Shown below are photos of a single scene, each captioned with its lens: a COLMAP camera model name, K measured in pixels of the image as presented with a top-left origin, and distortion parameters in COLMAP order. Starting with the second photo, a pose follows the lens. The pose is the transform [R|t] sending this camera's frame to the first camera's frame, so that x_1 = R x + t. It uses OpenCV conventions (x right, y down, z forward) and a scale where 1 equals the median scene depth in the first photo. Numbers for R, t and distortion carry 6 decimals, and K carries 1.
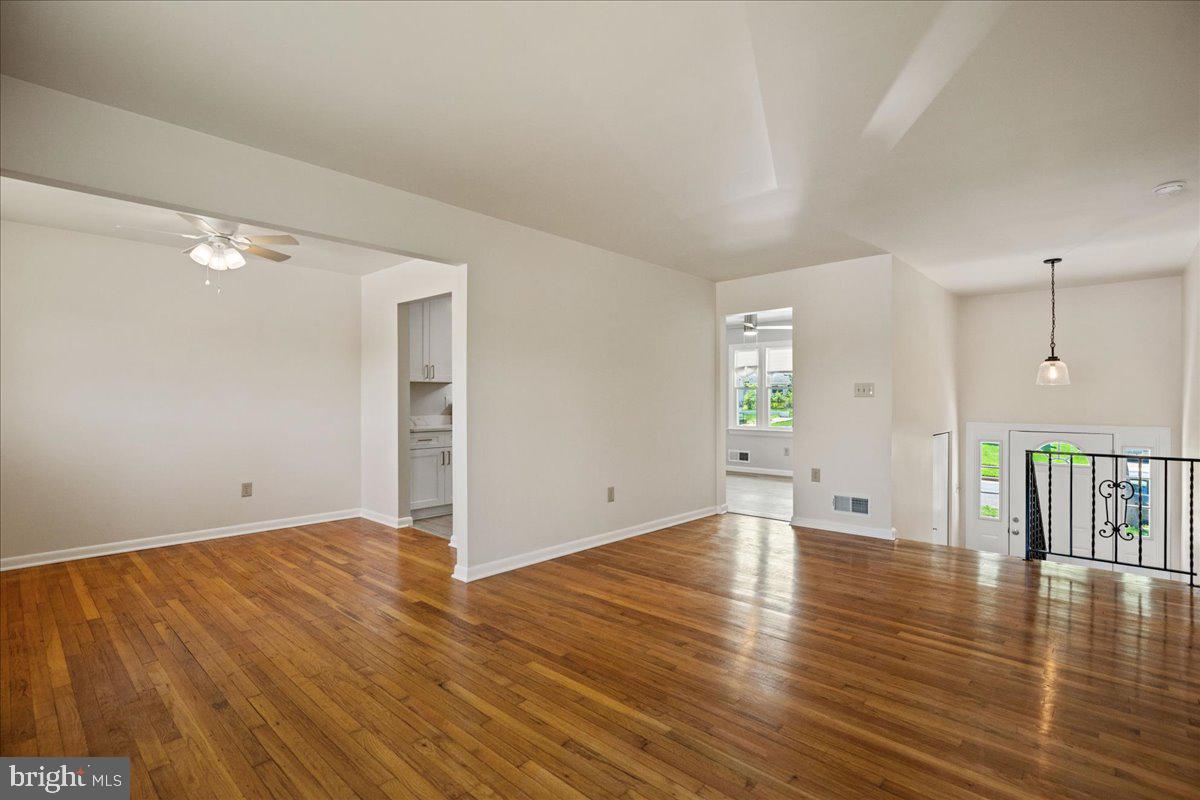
lens RADIAL K [[564.7, 0, 600.0], [0, 564.7, 400.0], [0, 0, 1]] dist [-0.010478, -0.000486]
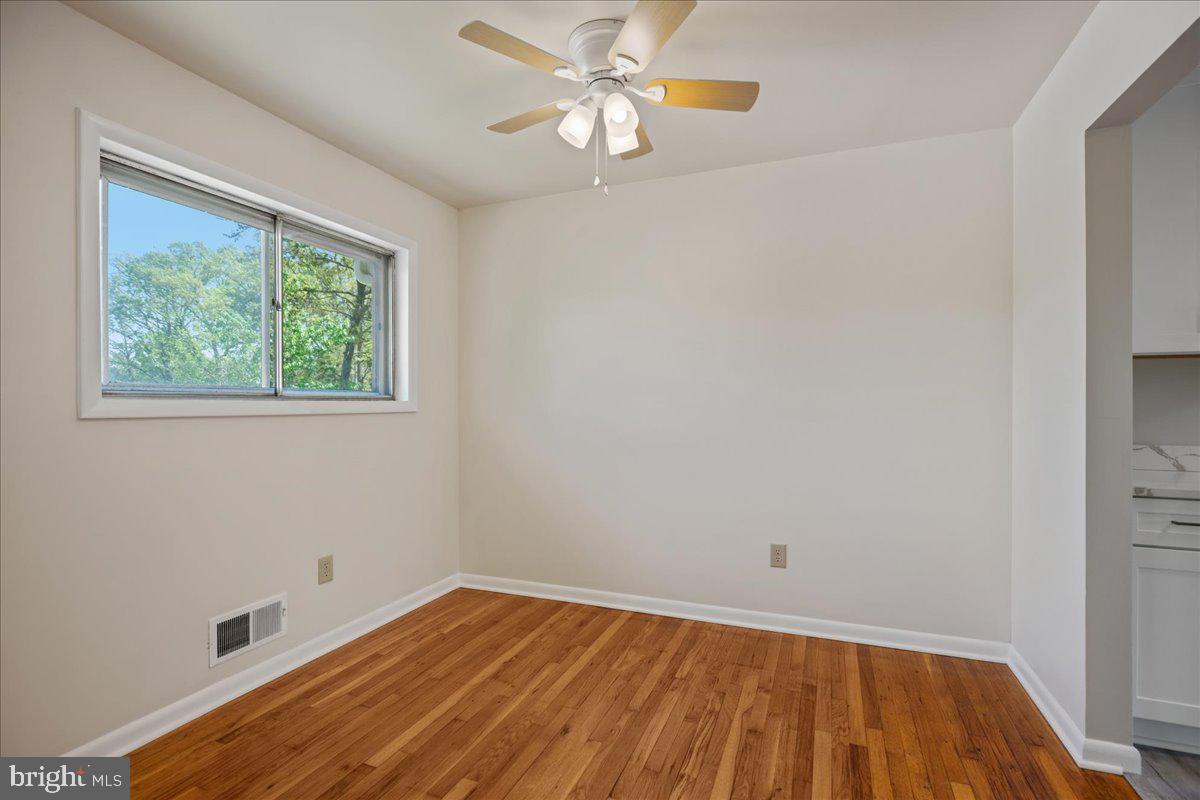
lens RADIAL K [[564.7, 0, 600.0], [0, 564.7, 400.0], [0, 0, 1]] dist [-0.010478, -0.000486]
pose [[0.361692, -0.005365, -0.932282, -0.142556], [0.005206, 0.999979, -0.003735, -0.002051], [0.932283, -0.003503, 0.361712, 0.600079]]
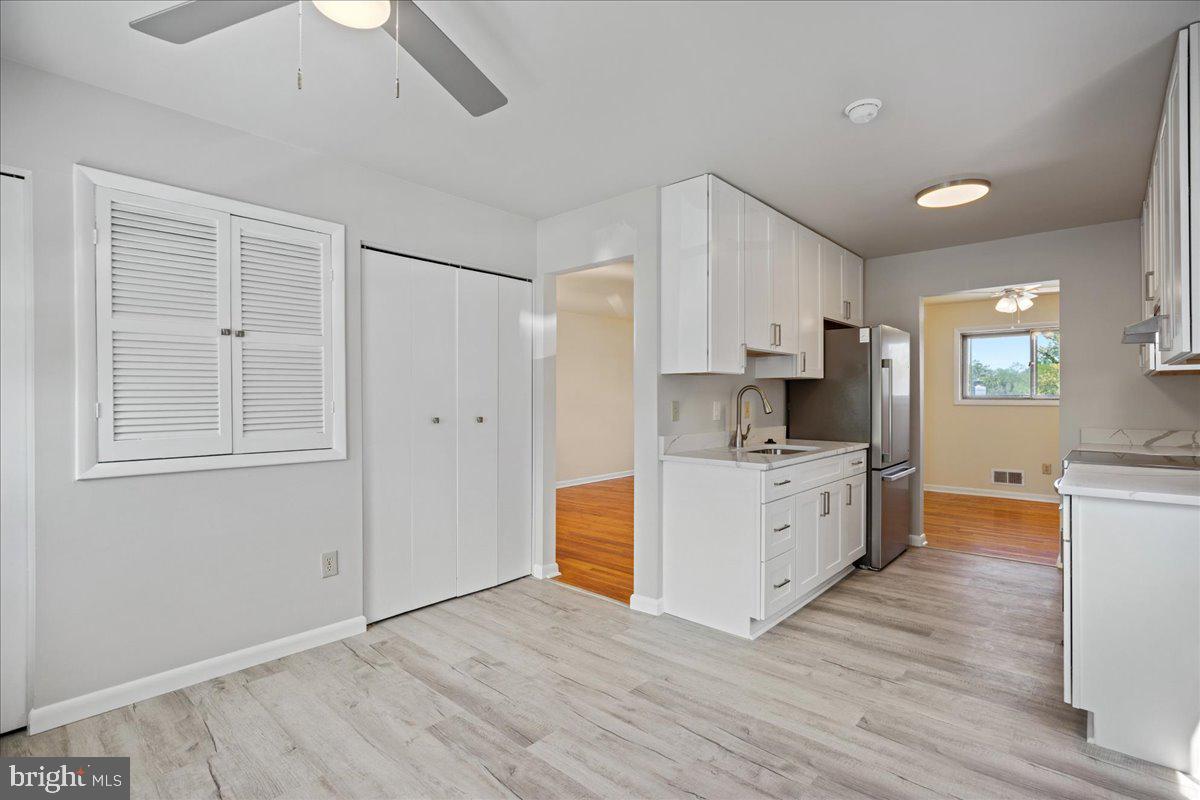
lens RADIAL K [[564.7, 0, 600.0], [0, 564.7, 400.0], [0, 0, 1]] dist [-0.010478, -0.000486]
pose [[-0.999964, 0.002231, -0.008236, 0.328978], [0.002220, 0.999997, 0.001307, -0.011366], [0.008239, 0.001289, -0.999965, 1.865516]]
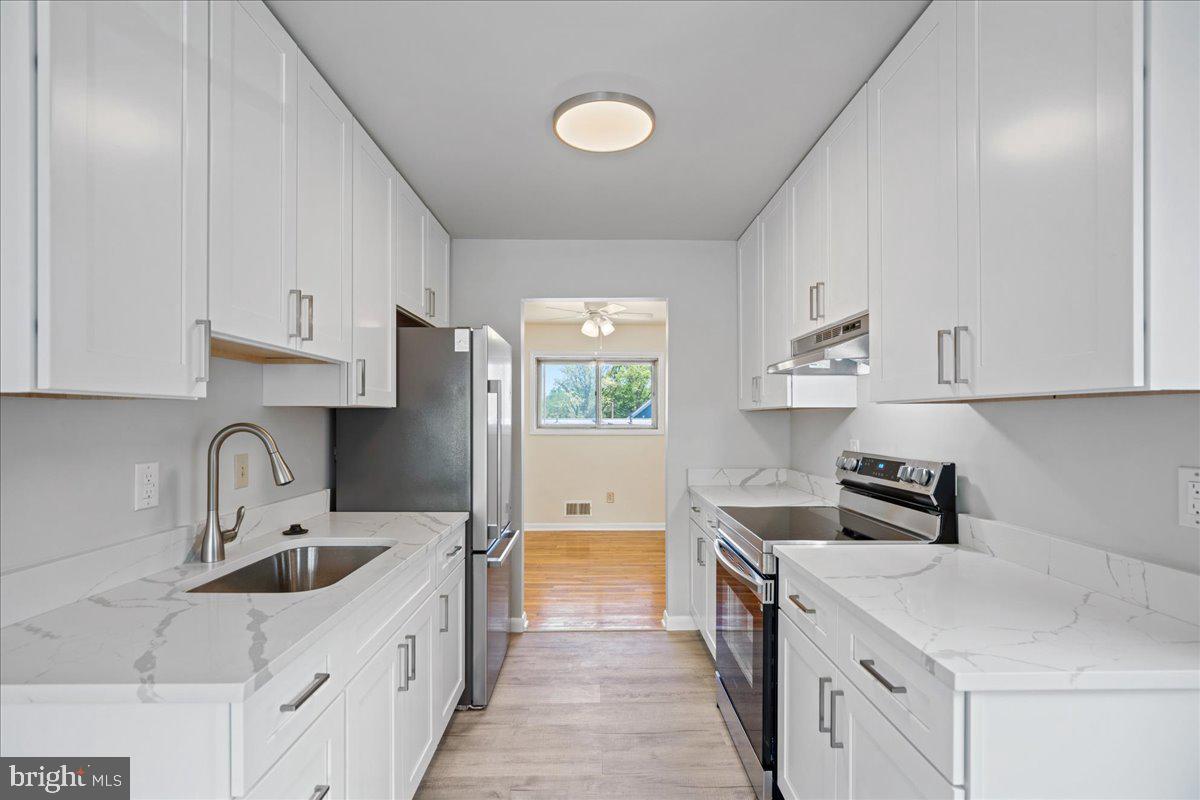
lens RADIAL K [[547.2, 0, 606.2], [0, 547.2, 418.4], [0, 0, 1]] dist [-0.008186, -0.000143]
pose [[-0.712831, 0.001894, -0.701333, 0.185425], [0.002726, 0.999996, -0.000070, -0.033097], [0.701330, -0.001962, -0.712834, 1.475177]]
